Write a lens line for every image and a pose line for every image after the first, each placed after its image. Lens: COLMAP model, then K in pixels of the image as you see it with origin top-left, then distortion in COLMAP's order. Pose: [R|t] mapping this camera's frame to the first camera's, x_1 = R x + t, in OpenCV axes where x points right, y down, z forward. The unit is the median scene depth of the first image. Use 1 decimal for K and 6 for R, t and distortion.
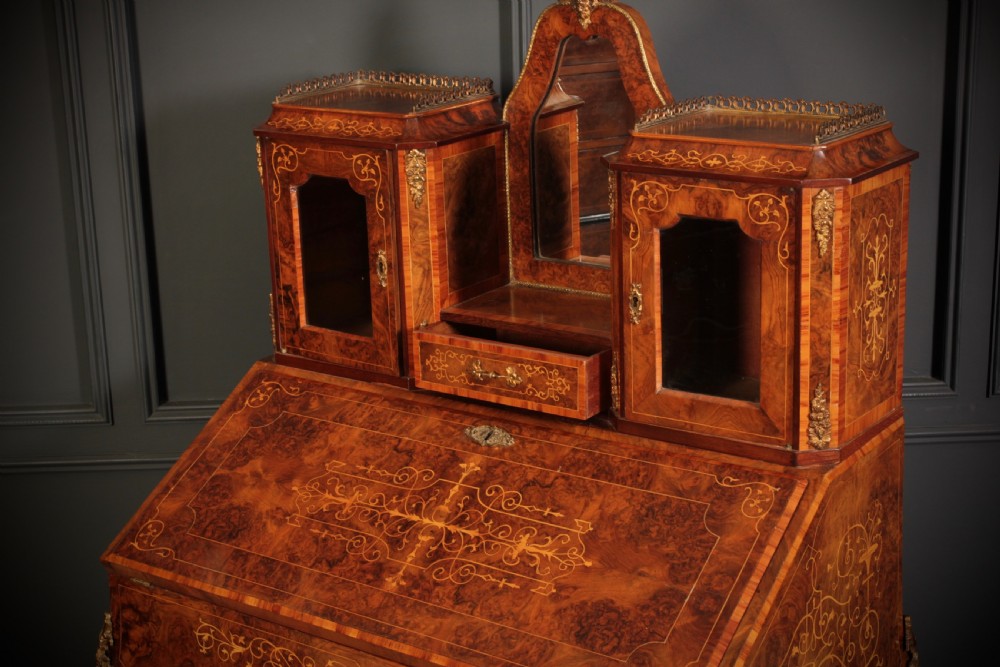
lens RADIAL K [[1699.5, 0, 509.7], [0, 1699.5, 336.0], [0, 0, 1]] dist [-0.003178, 0.000000]
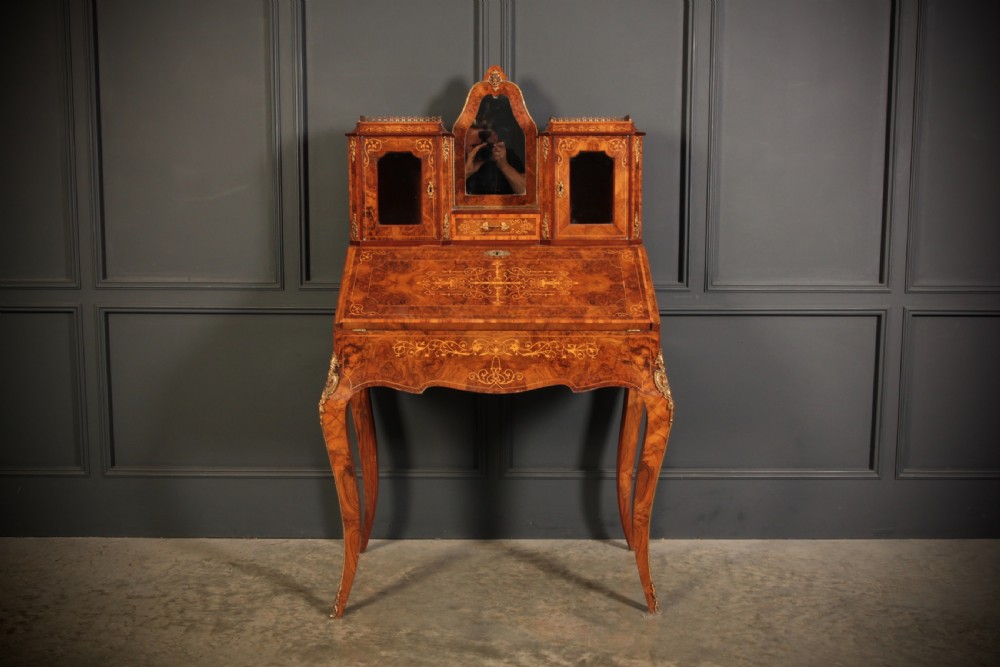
lens RADIAL K [[1092.6, 0, 507.8], [0, 1092.6, 343.3], [0, 0, 1]] dist [-0.040521, 0.000000]
pose [[0.812406, -0.063425, 0.579633, -0.914173], [0.140536, 0.986060, -0.089077, 0.329349], [-0.565903, 0.153826, 0.809994, -0.214027]]
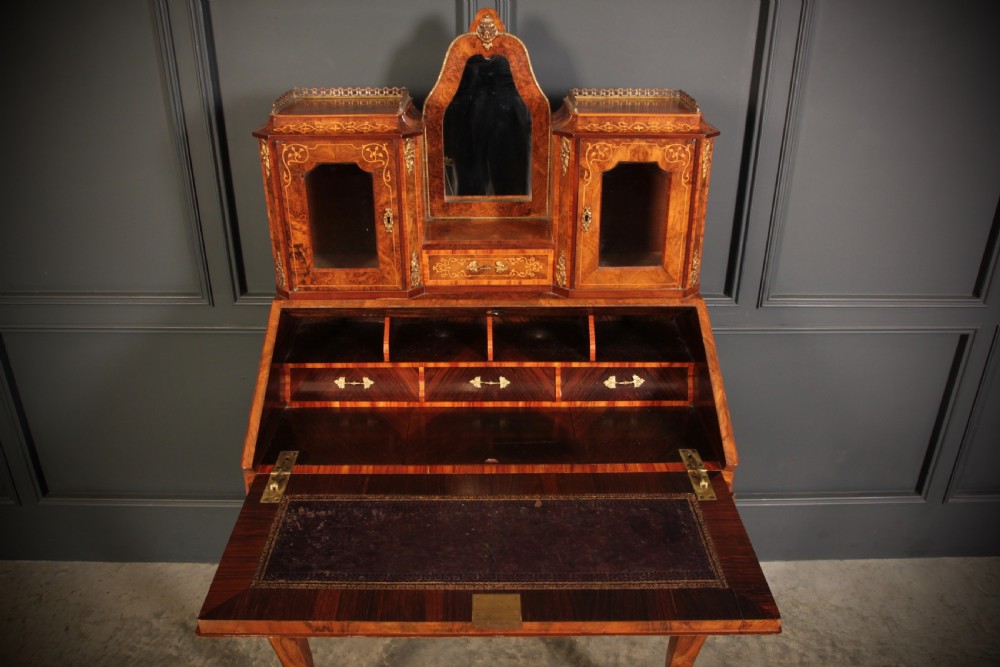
lens RADIAL K [[760.4, 0, 508.7], [0, 760.4, 332.0], [0, 0, 1]] dist [-0.089954, 0.045585]
pose [[0.804549, -0.226083, 0.549170, -0.404956], [0.137257, 0.970456, 0.198433, -0.067987], [-0.577807, -0.084272, 0.811811, 0.432872]]
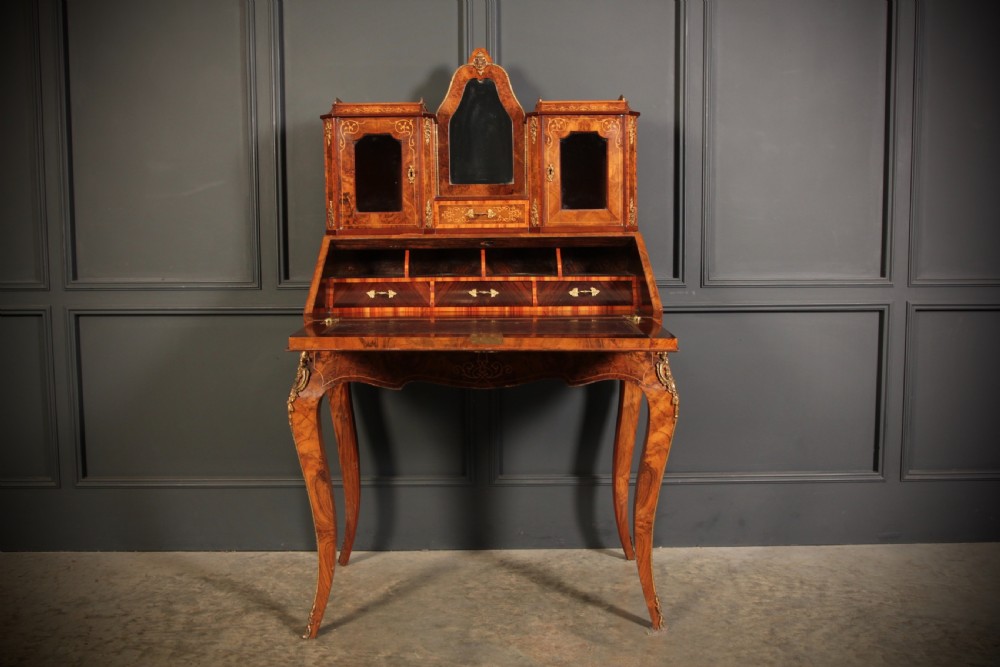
lens RADIAL K [[951.2, 0, 507.0], [0, 951.2, 339.4], [0, 0, 1]] dist [-0.052771, 0.000000]
pose [[0.806735, -0.048194, 0.588944, -0.739035], [0.151221, 0.980318, -0.126922, 0.355272], [-0.571236, 0.191453, 0.798145, 0.037495]]
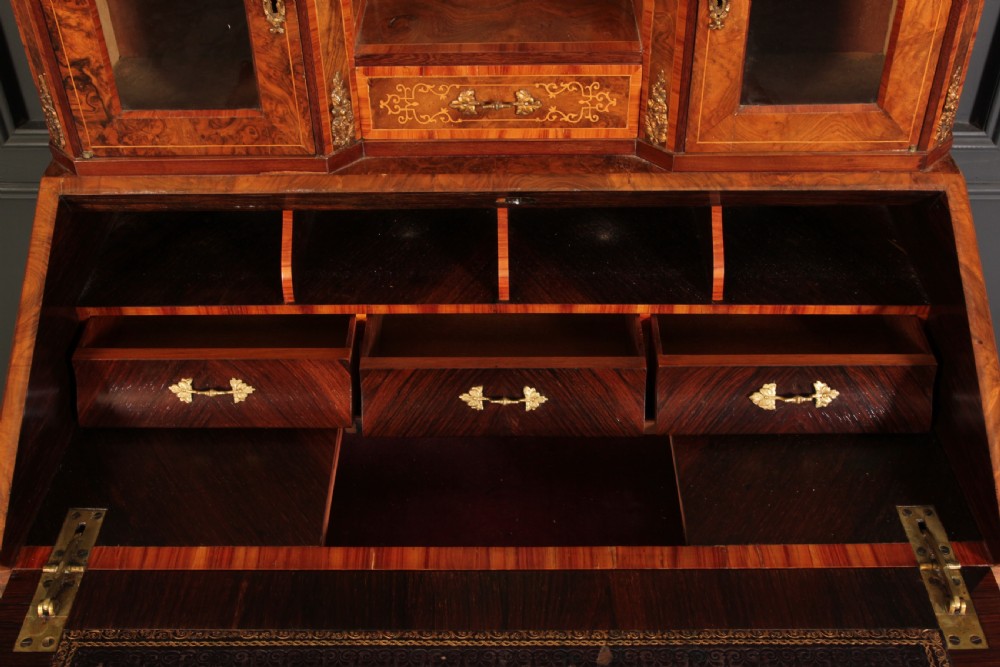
lens RADIAL K [[1092.6, 0, 513.0], [0, 1092.6, 323.9], [0, 0, 1]] dist [-0.040521, 0.000000]
pose [[0.817328, -0.338683, 0.466120, -0.255104], [0.142042, 0.902467, 0.406666, -0.094792], [-0.558389, -0.266171, 0.785719, 0.638343]]
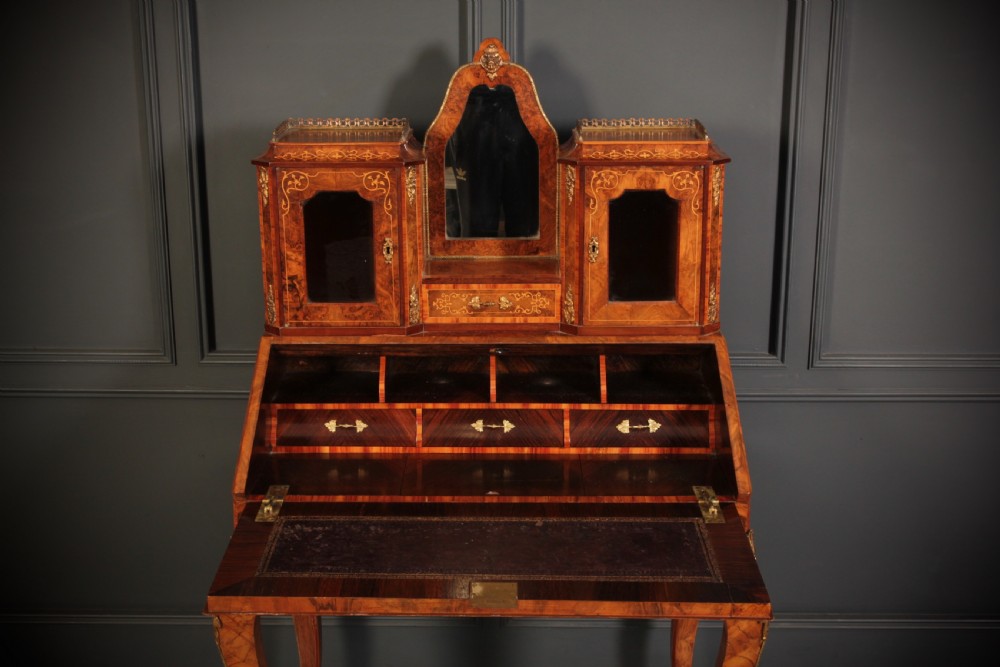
lens RADIAL K [[1272.5, 0, 509.5], [0, 1272.5, 340.2], [0, 0, 1]] dist [-0.022039, 0.000000]
pose [[0.818635, -0.134040, 0.558453, -0.647419], [0.138323, 0.989776, 0.034799, 0.011659], [-0.557408, 0.048760, 0.828806, 0.069459]]
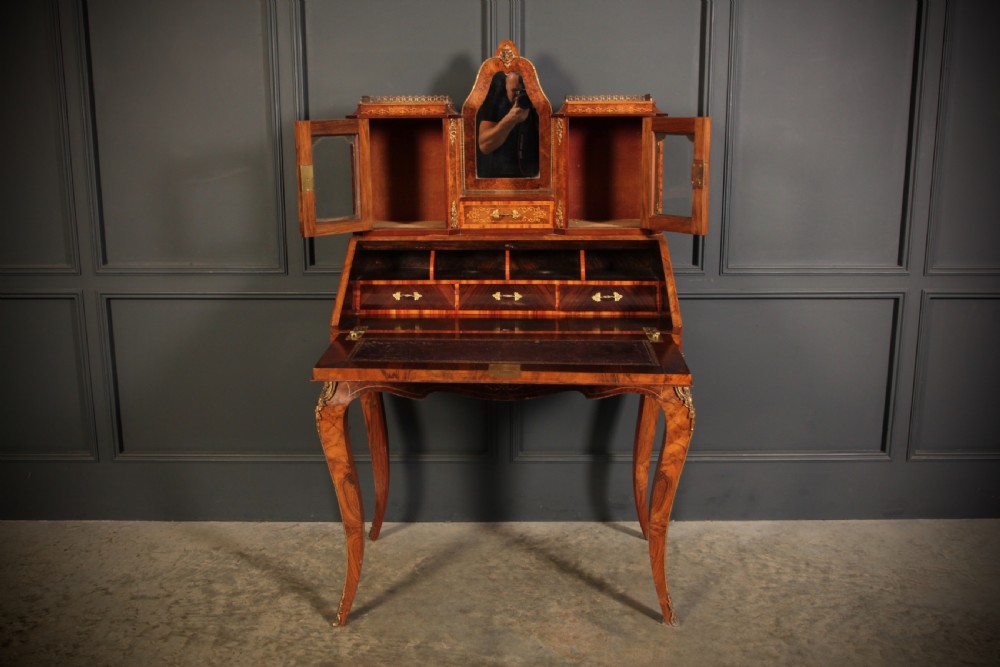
lens RADIAL K [[951.2, 0, 514.4], [0, 951.2, 330.8], [0, 0, 1]] dist [-0.052771, 0.000000]
pose [[0.828161, -0.099713, 0.551550, -0.720341], [0.136377, 0.990323, -0.025734, 0.209938], [-0.543647, 0.096530, 0.833745, -0.017304]]
